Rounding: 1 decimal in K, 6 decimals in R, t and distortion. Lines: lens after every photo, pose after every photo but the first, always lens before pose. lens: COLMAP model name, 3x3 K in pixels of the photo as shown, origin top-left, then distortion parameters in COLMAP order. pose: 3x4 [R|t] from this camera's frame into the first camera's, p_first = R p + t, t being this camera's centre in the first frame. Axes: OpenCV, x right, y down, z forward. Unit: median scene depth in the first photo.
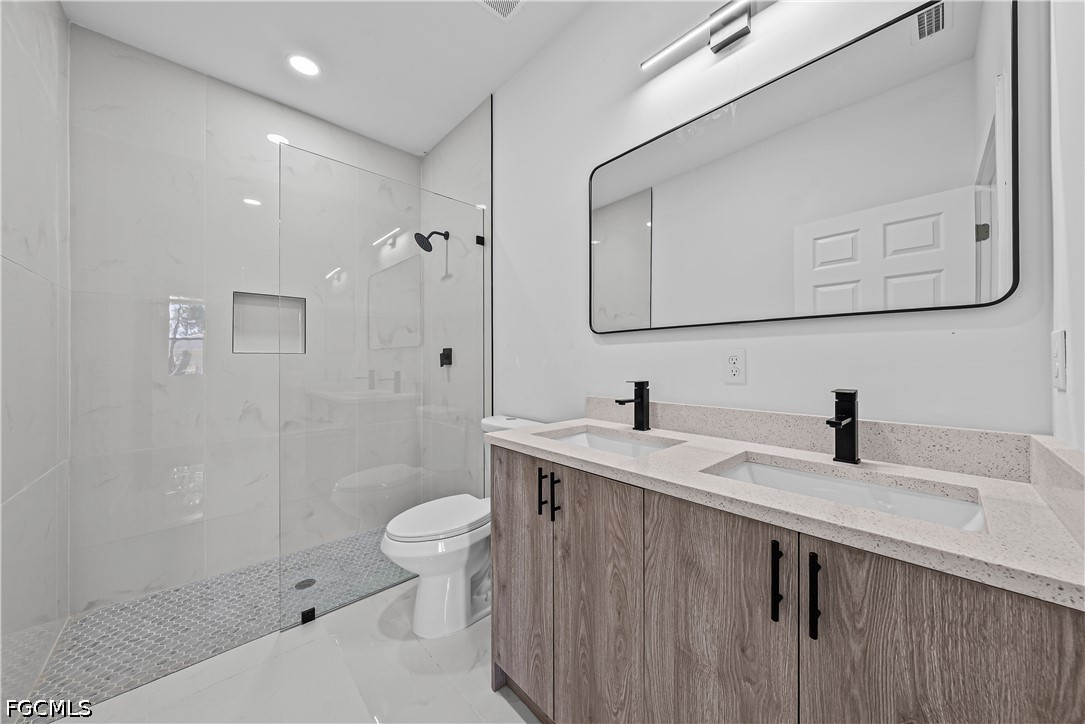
lens RADIAL K [[368.4, 0, 542.5], [0, 368.4, 362.0], [0, 0, 1]] dist [-0.001293, 0.000040]
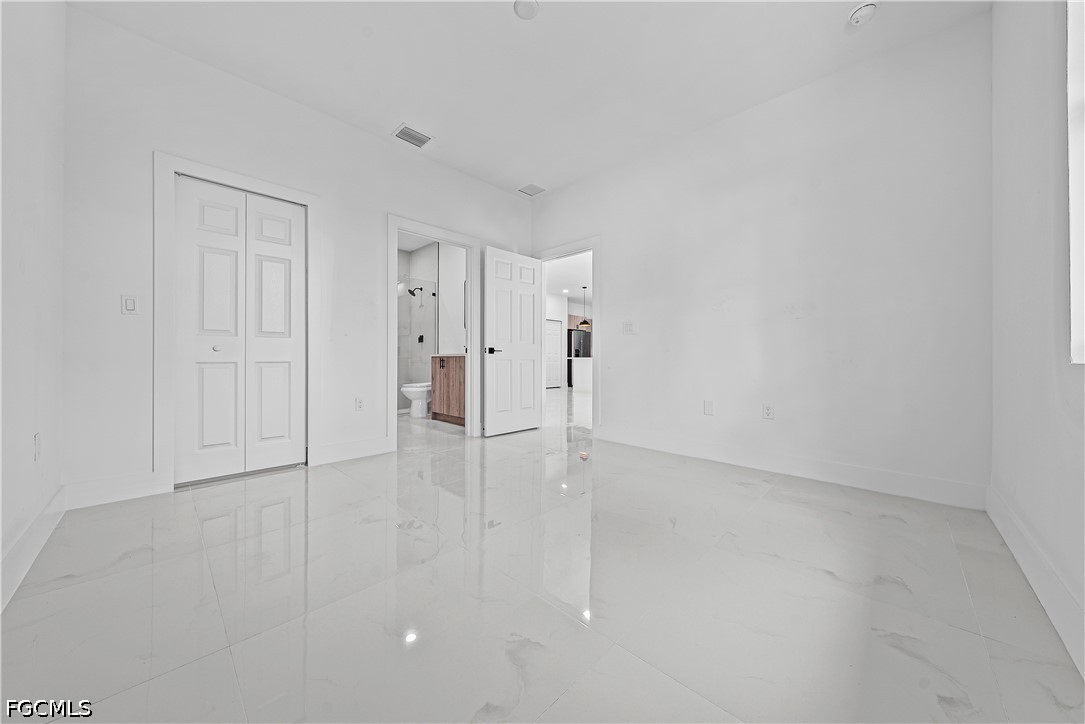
lens RADIAL K [[368.4, 0, 542.5], [0, 368.4, 362.0], [0, 0, 1]] dist [-0.001293, 0.000040]
pose [[0.998613, 0.004317, 0.052470, 0.700499], [-0.004270, 0.999990, -0.001001, 0.231570], [-0.052474, 0.000775, 0.998622, -2.491724]]
